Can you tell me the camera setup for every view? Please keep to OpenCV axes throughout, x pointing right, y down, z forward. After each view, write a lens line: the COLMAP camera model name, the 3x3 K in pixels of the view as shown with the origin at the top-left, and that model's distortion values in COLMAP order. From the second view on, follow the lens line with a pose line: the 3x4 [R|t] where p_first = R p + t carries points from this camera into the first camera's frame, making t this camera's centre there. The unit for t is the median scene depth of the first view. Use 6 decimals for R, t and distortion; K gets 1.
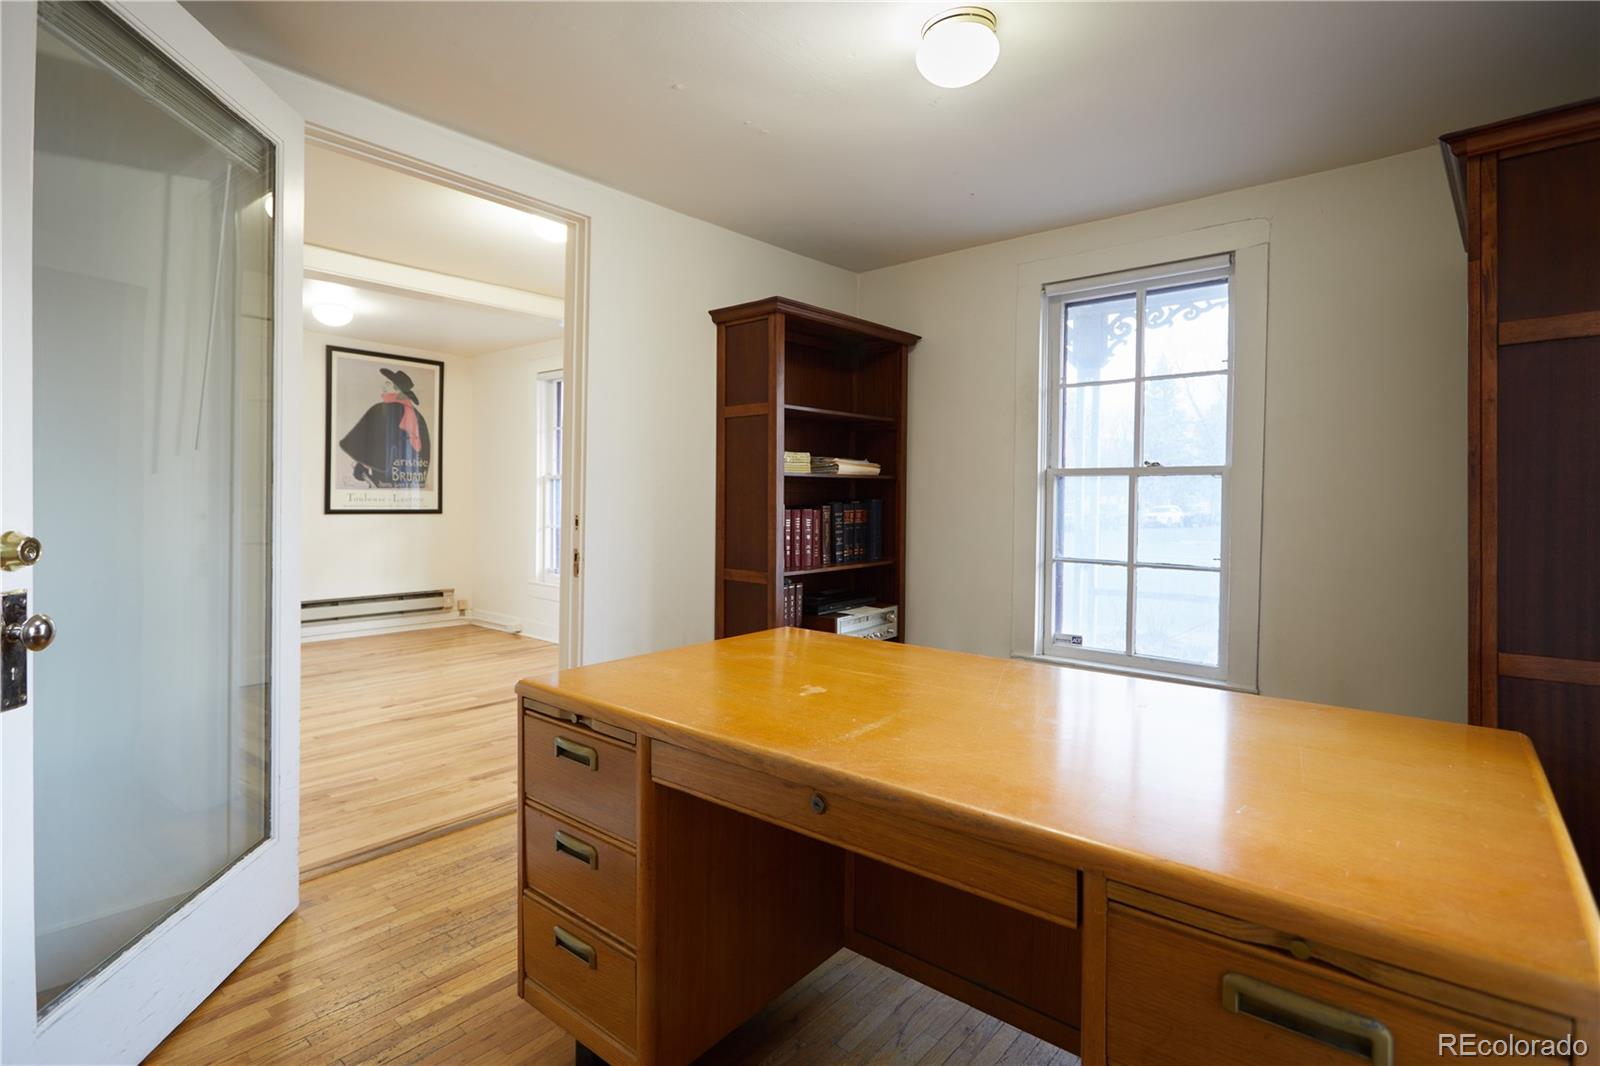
lens RADIAL K [[785.5, 0, 792.5], [0, 785.5, 507.7], [0, 0, 1]] dist [0.005494, -0.004302]
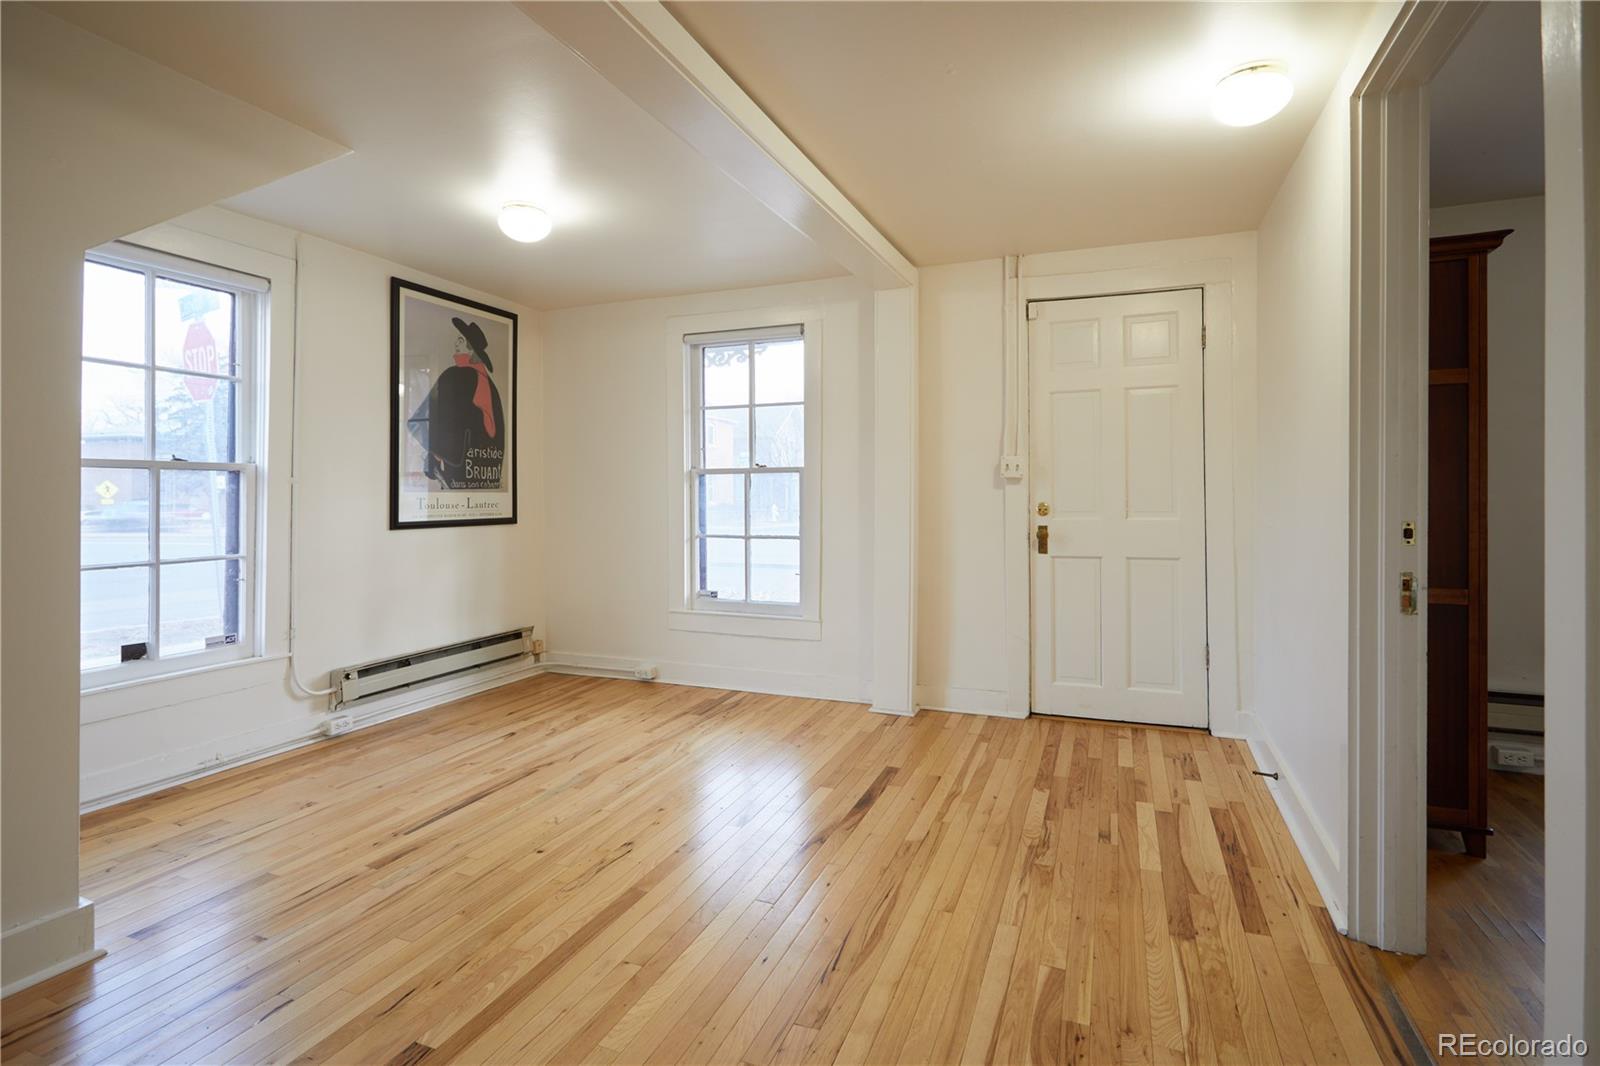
lens RADIAL K [[785.5, 0, 805.1], [0, 785.5, 484.0], [0, 0, 1]] dist [0.005494, -0.004302]
pose [[0.942877, -0.011057, 0.332956, -0.458432], [0.017846, 0.999690, -0.017340, -0.012057], [-0.332661, 0.022291, 0.942783, 0.240889]]
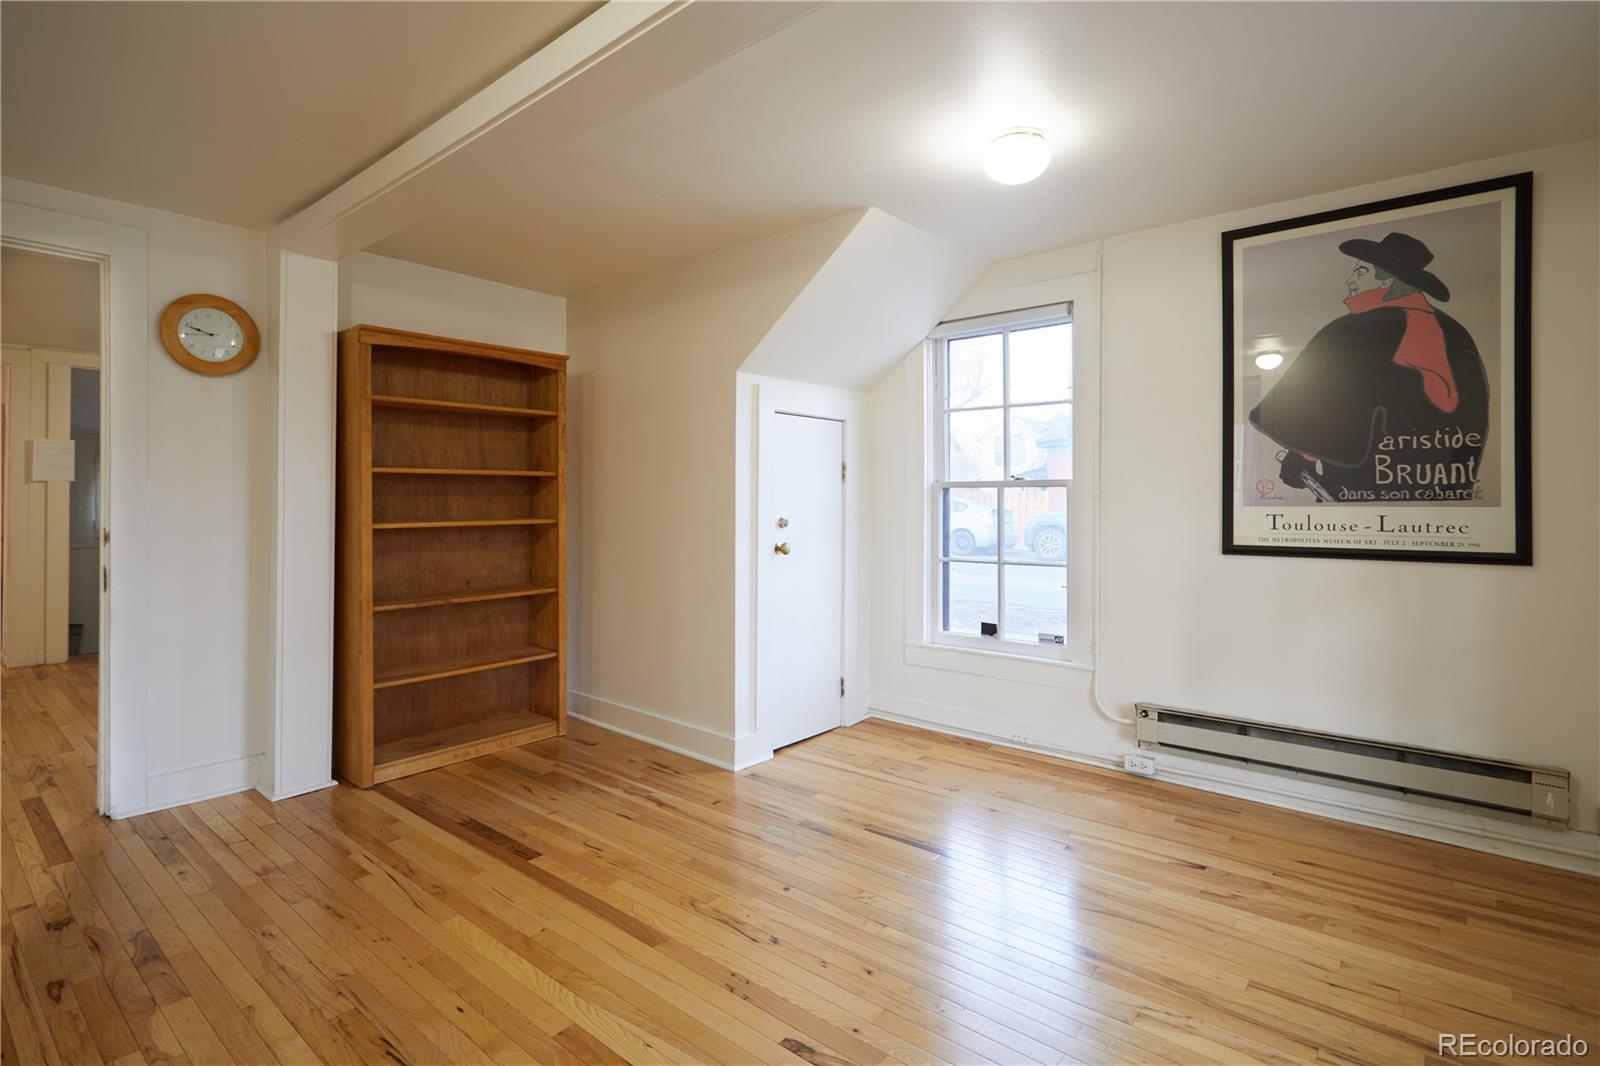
lens RADIAL K [[785.5, 0, 798.7], [0, 785.5, 496.4], [0, 0, 1]] dist [0.005494, -0.004302]
pose [[0.015251, -0.021055, -0.999662, -0.068981], [-0.010174, 0.999723, -0.021211, -0.015146], [0.999832, 0.010494, 0.015033, 0.668937]]
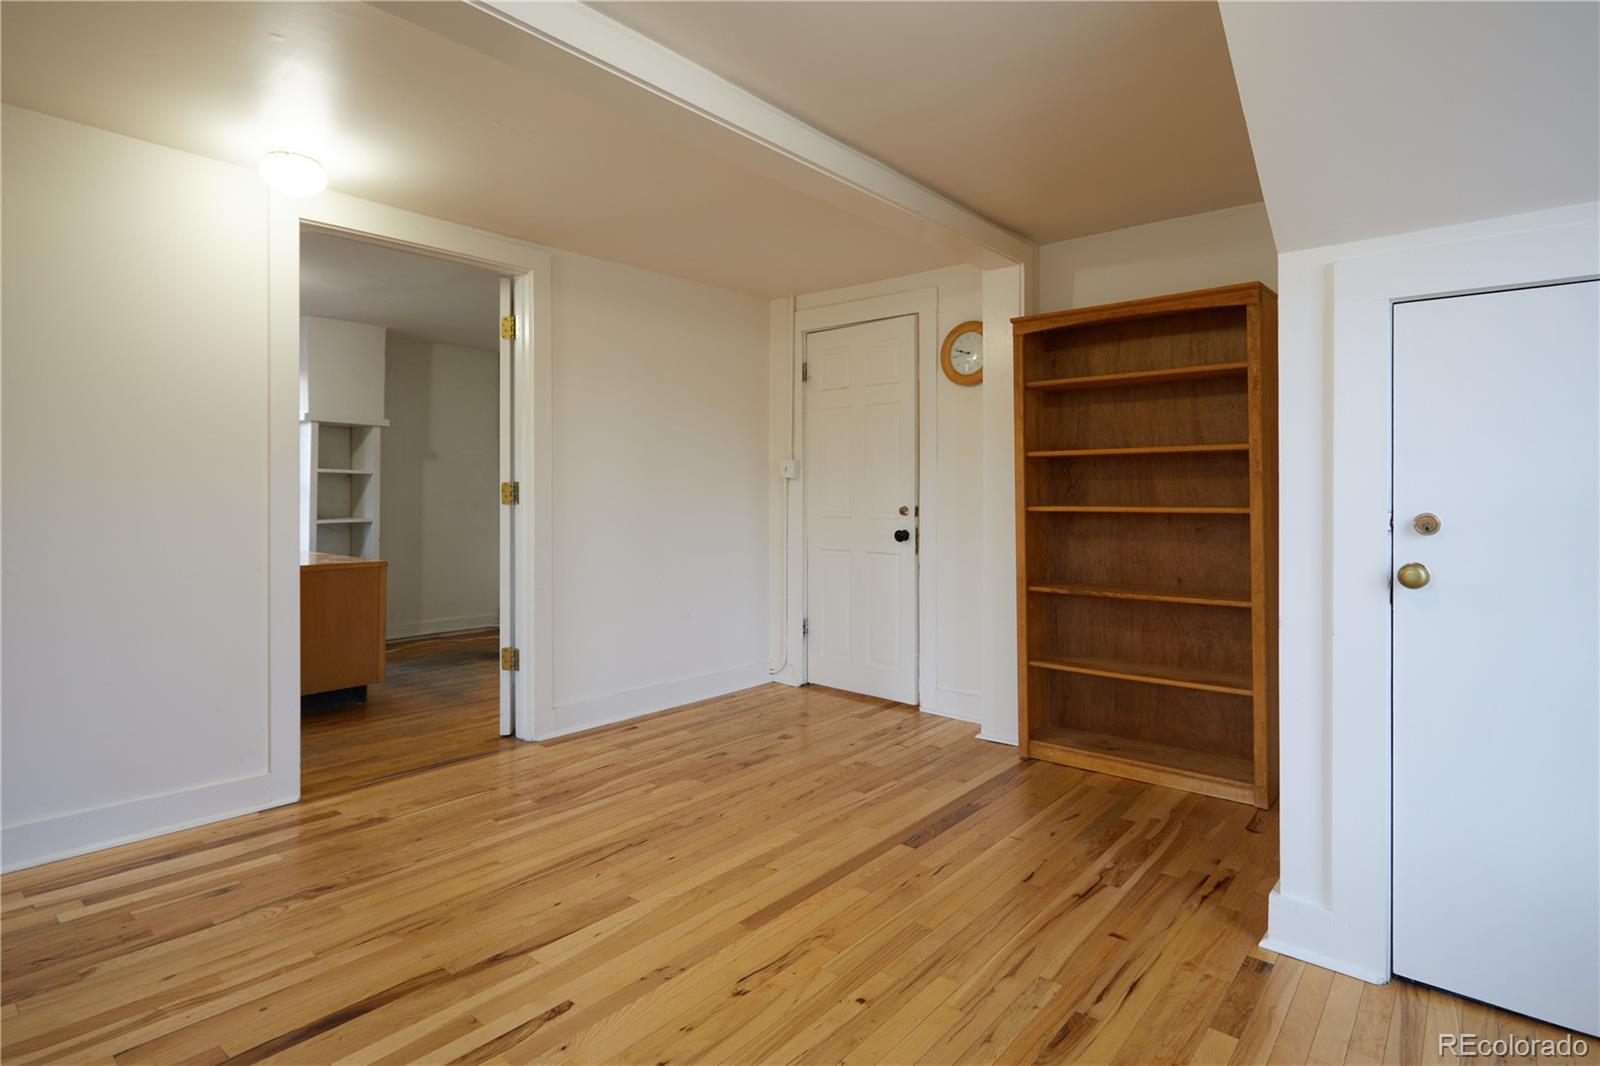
lens RADIAL K [[835.5, 0, 777.1], [0, 835.5, 486.2], [0, 0, 1]] dist [0.016881, 0.001517]
pose [[-0.999898, -0.014163, -0.001614, -0.421331], [-0.014172, 0.999882, 0.005926, -0.020069], [0.001530, 0.005949, -0.999981, 0.974000]]
